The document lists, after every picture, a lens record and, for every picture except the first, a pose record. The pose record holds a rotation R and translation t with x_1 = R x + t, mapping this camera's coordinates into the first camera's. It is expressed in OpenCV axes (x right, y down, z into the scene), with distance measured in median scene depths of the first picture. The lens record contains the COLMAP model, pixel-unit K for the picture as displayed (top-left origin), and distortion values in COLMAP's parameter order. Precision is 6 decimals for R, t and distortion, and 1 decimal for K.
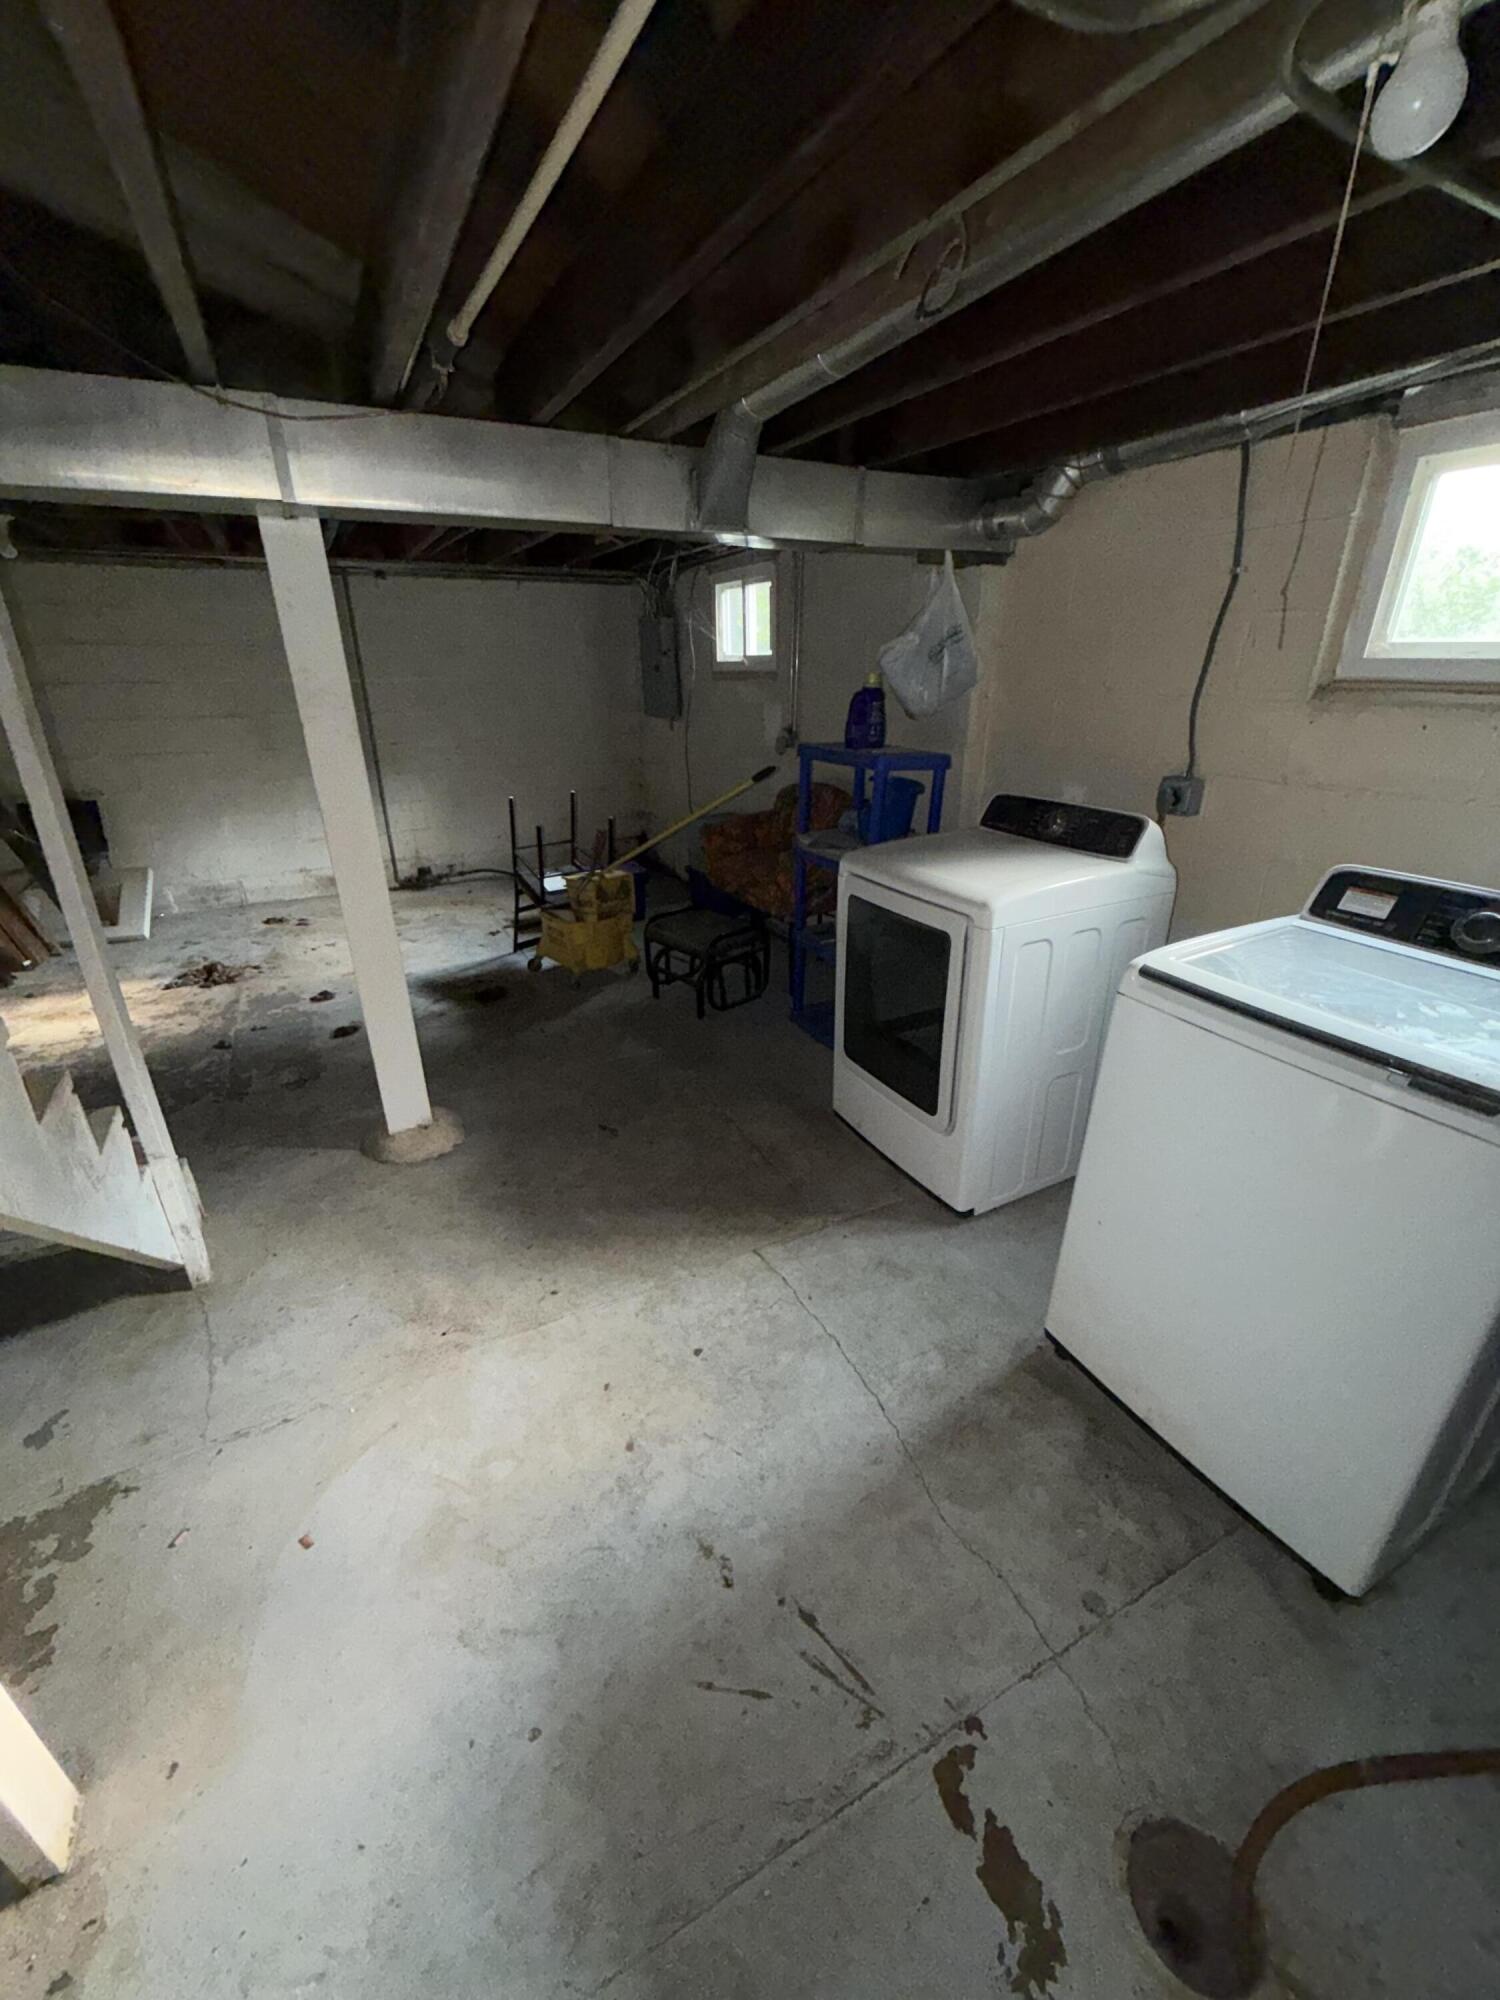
lens RADIAL K [[799.8, 0, 754.3], [0, 799.8, 998.0], [0, 0, 1]] dist [0.002697, 0.000204]
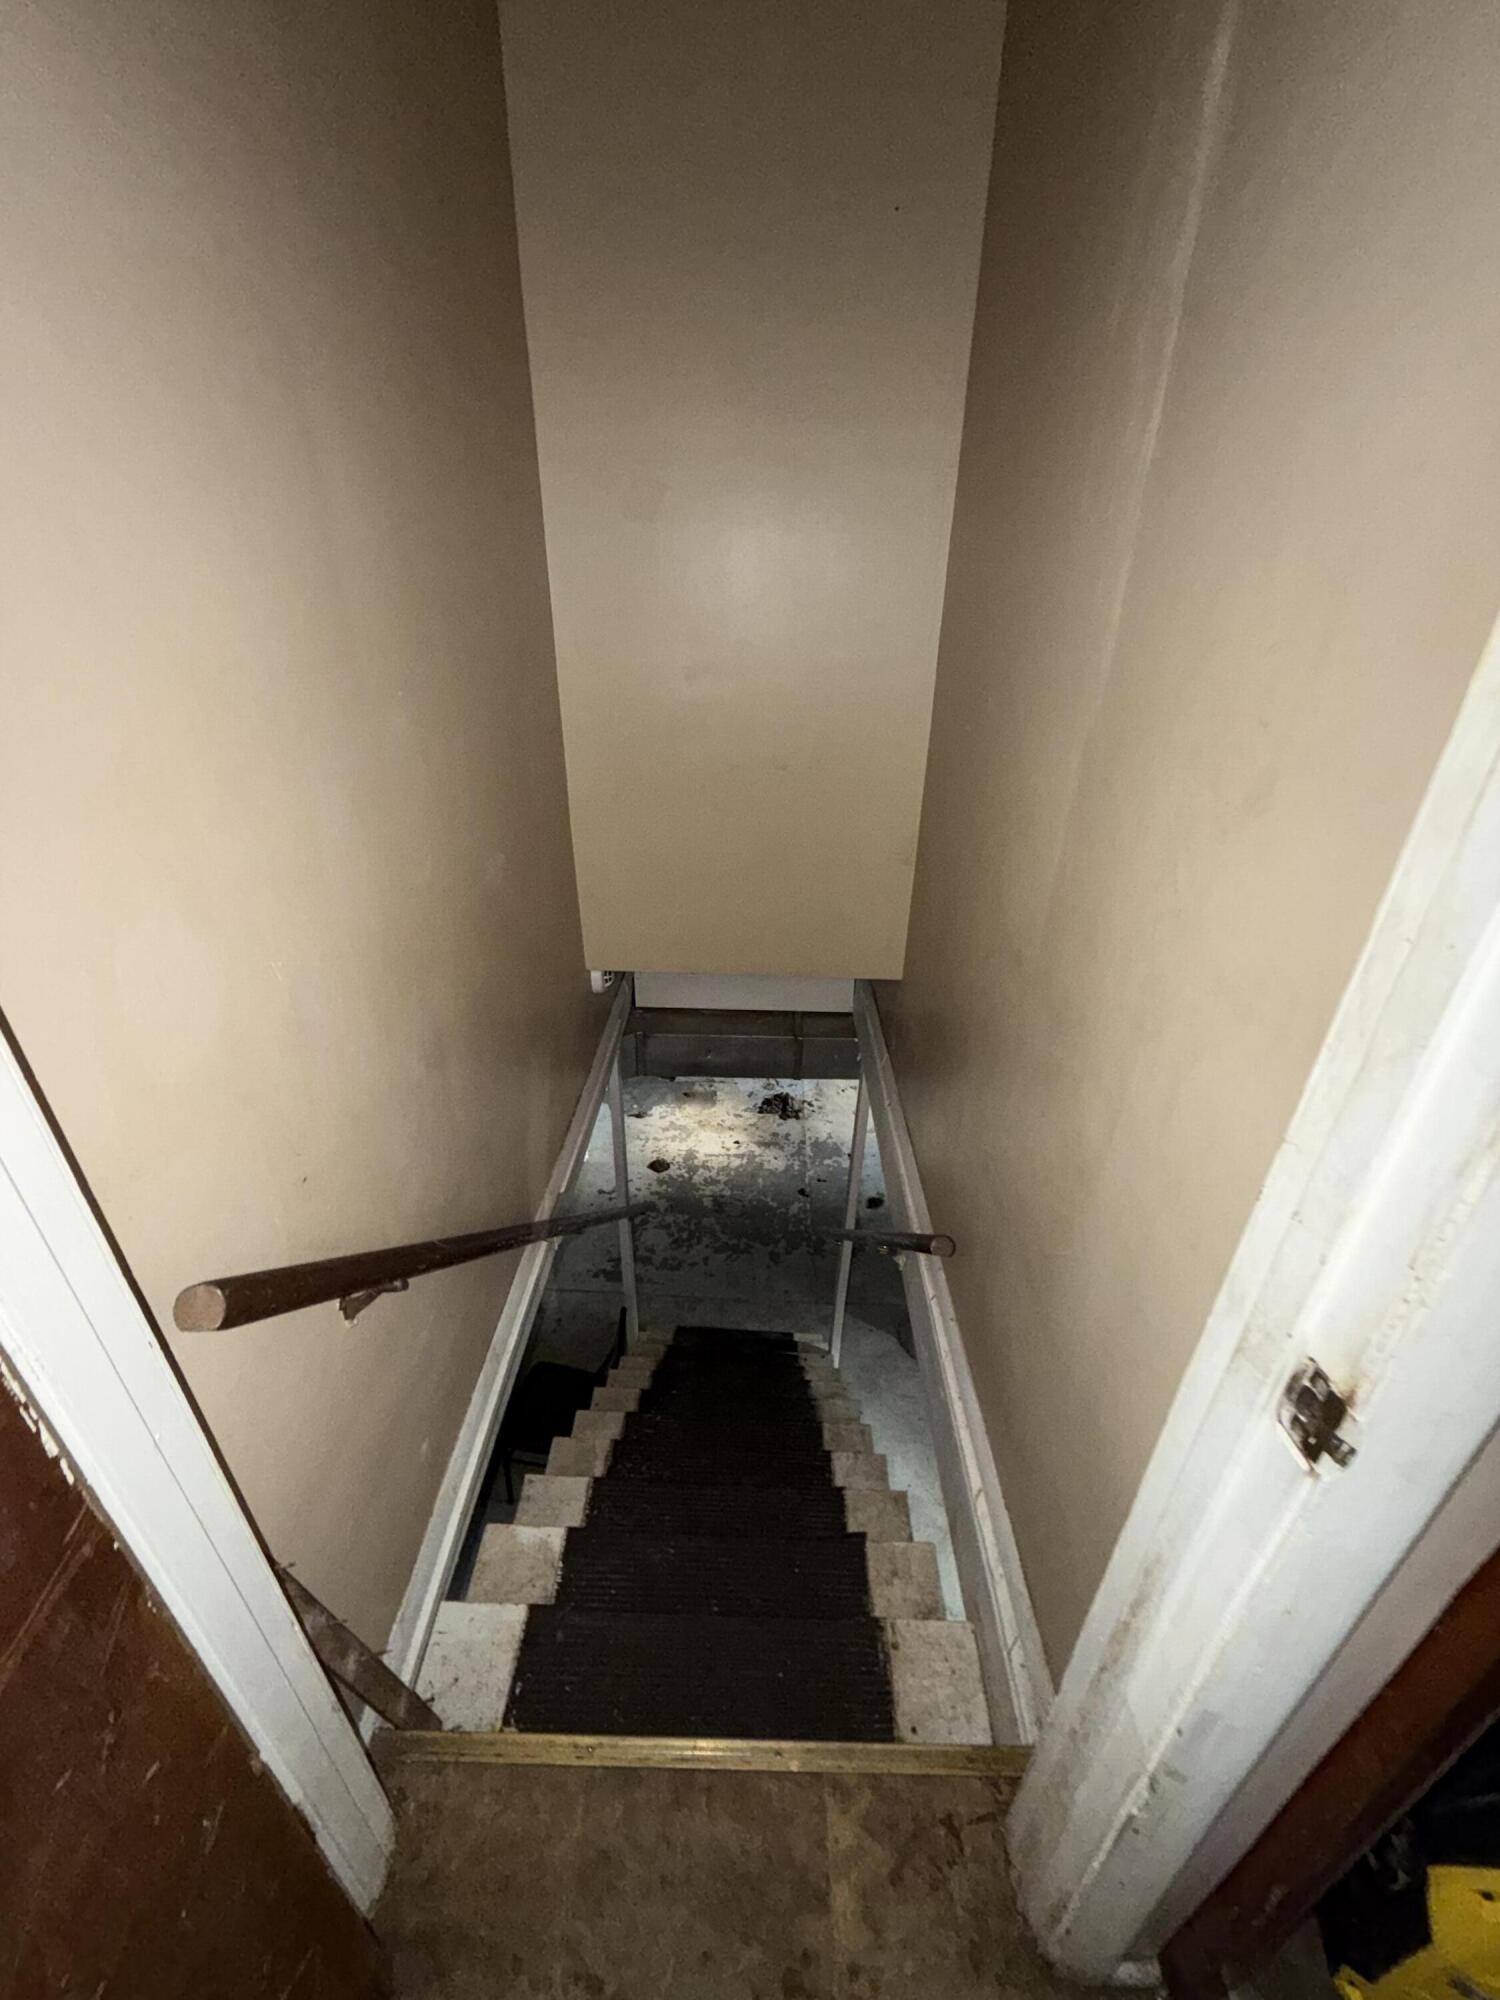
lens RADIAL K [[799.8, 0, 749.1], [0, 799.8, 1000.4], [0, 0, 1]] dist [0.002697, 0.000204]
pose [[0.874067, 0.234865, -0.425259, -0.158686], [-0.198492, 0.971624, 0.128639, -0.423844], [0.443404, -0.028029, 0.895883, -0.380106]]
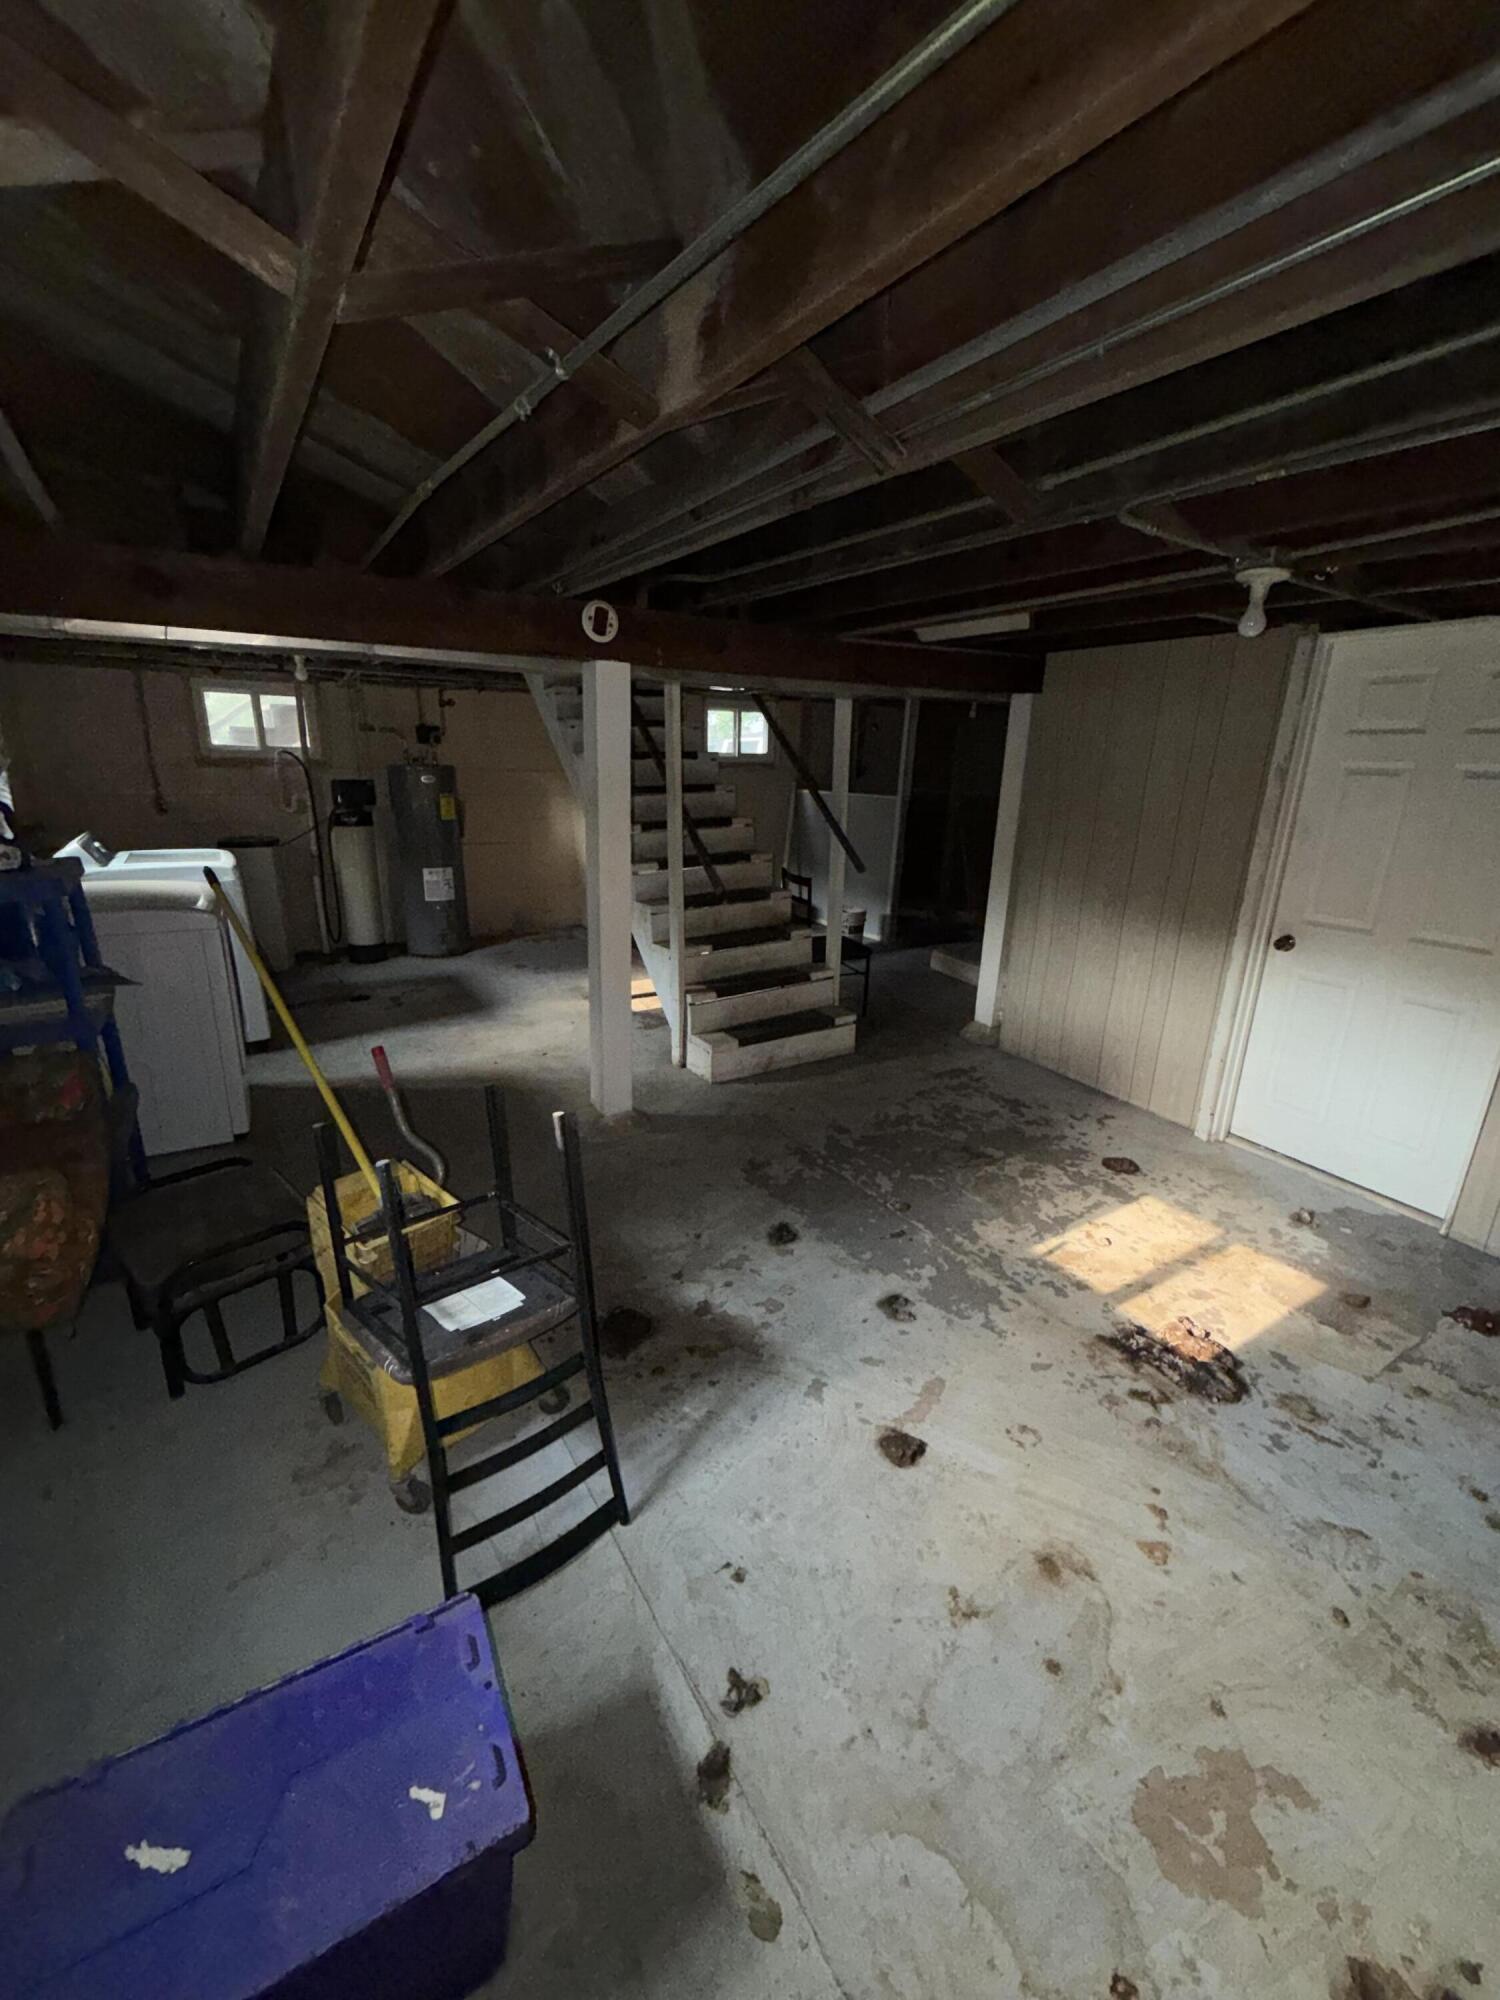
lens RADIAL K [[799.8, 0, 753.0], [0, 799.8, 997.8], [0, 0, 1]] dist [0.002697, 0.000204]
pose [[-0.995096, 0.004330, -0.098822, -0.372371], [-0.060876, 0.760631, 0.646324, -0.570956], [0.077965, 0.649170, -0.756637, 1.306361]]
